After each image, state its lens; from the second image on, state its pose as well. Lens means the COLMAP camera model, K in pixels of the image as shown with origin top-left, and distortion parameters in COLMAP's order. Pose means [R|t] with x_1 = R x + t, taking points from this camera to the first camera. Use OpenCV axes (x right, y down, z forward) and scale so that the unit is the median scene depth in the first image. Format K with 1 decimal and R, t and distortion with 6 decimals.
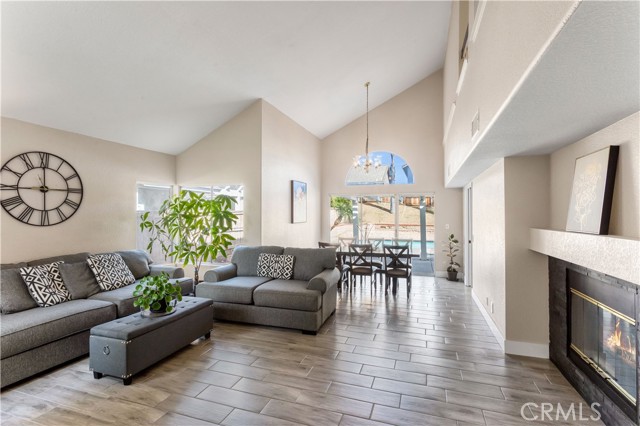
lens RADIAL K [[306.0, 0, 320.0], [0, 306.0, 213.0], [0, 0, 1]] dist [-0.000617, 0.000298]
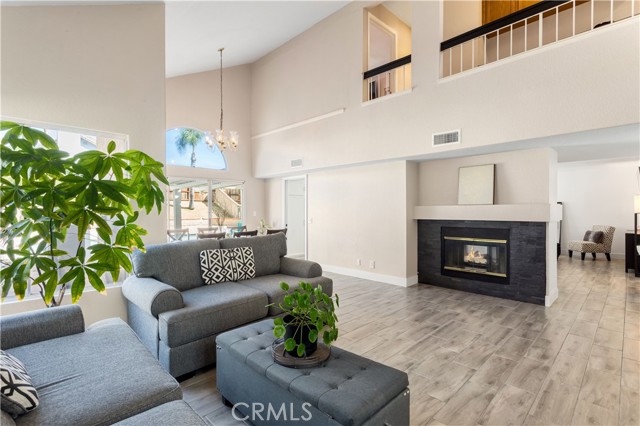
lens RADIAL K [[306.0, 0, 320.0], [0, 306.0, 213.0], [0, 0, 1]] dist [-0.000617, 0.000298]
pose [[0.447211, -0.011125, 0.894359, -0.780736], [0.000190, 0.999924, 0.012343, 0.052237], [-0.894429, -0.005350, 0.447179, 0.570099]]
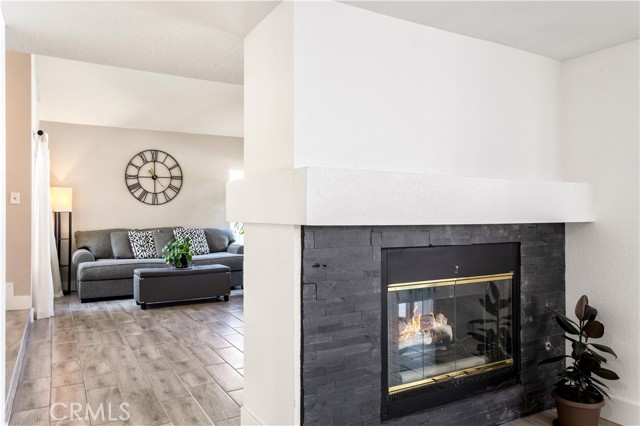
lens RADIAL K [[462.9, 0, 320.0], [0, 462.9, 213.0], [0, 0, 1]] dist [0.004852, -0.000406]
pose [[0.750582, -0.004010, -0.660765, 0.918518], [0.005927, 0.999982, 0.000664, 0.075946], [0.660751, -0.004415, 0.750592, -0.044649]]
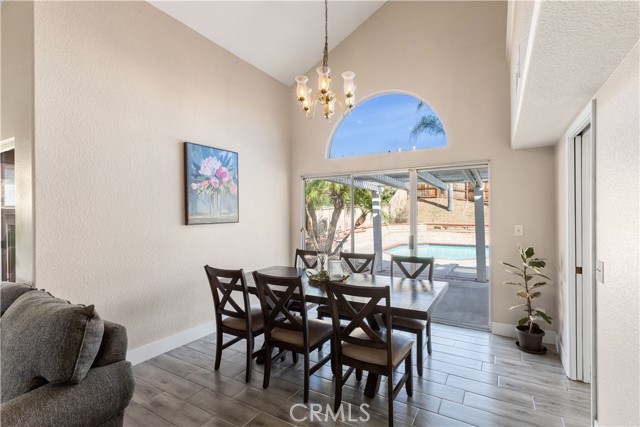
lens RADIAL K [[307.1, 0, 320.0], [0, 307.1, 215.8], [0, 0, 1]] dist [-0.001022, 0.000261]
pose [[0.979949, -0.009458, -0.199022, 0.377219], [0.011268, 0.999905, 0.007964, 0.027473], [0.198928, -0.010047, 0.979963, 0.851910]]
